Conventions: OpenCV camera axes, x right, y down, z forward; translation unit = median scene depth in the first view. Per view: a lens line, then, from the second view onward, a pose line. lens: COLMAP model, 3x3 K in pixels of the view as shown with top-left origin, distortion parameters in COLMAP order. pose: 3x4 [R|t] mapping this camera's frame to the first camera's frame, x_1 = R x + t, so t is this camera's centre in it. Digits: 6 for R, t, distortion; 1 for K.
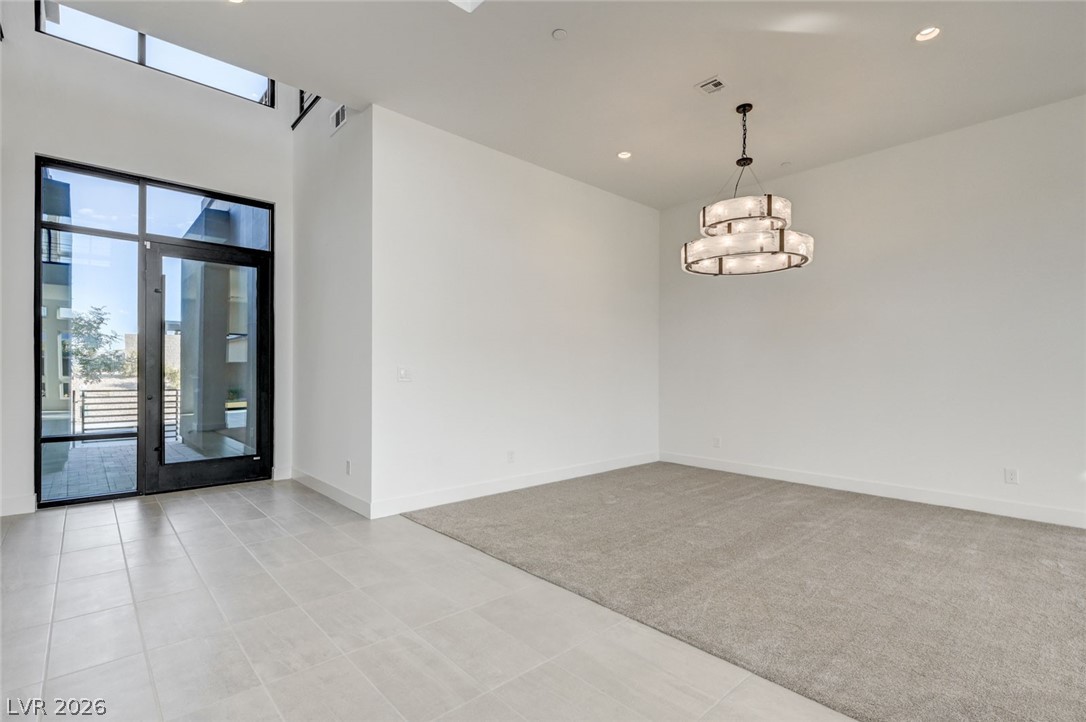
lens RADIAL K [[498.1, 0, 541.3], [0, 498.1, 368.9], [0, 0, 1]] dist [-0.017071, -0.000169]
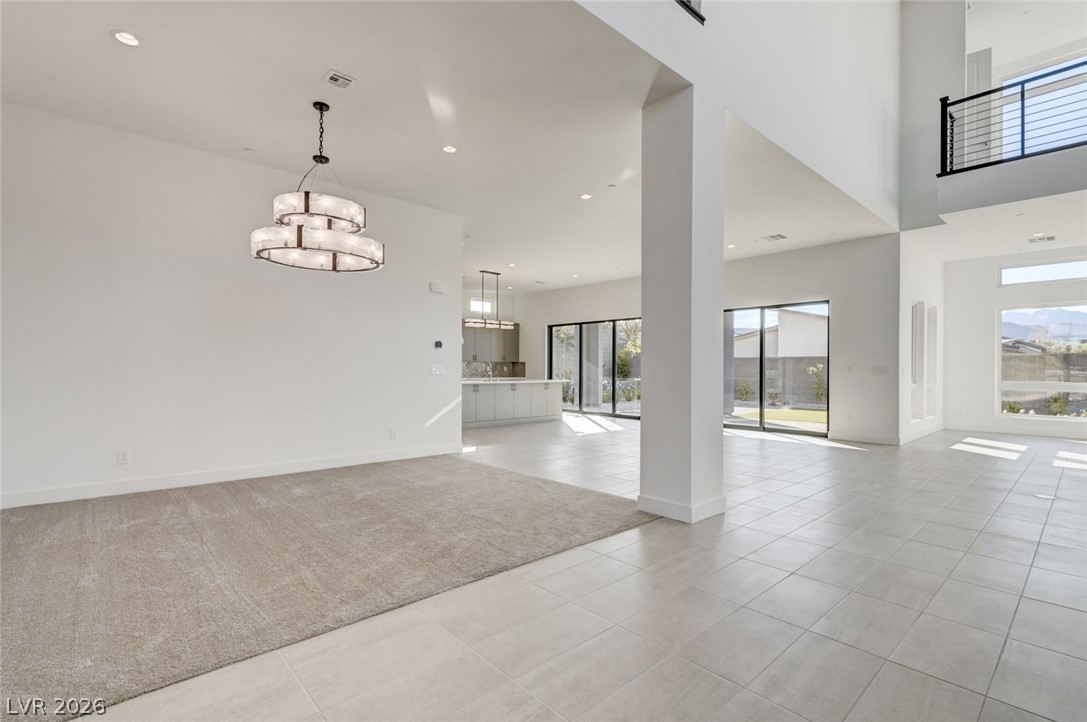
lens RADIAL K [[498.6, 0, 541.8], [0, 498.6, 368.9], [0, 0, 1]] dist [-0.017071, -0.000169]
pose [[0.030188, -0.010321, 0.999491, -0.624266], [-0.003344, 0.999940, 0.010426, -0.000144], [-0.999539, -0.003657, 0.030152, 0.537450]]
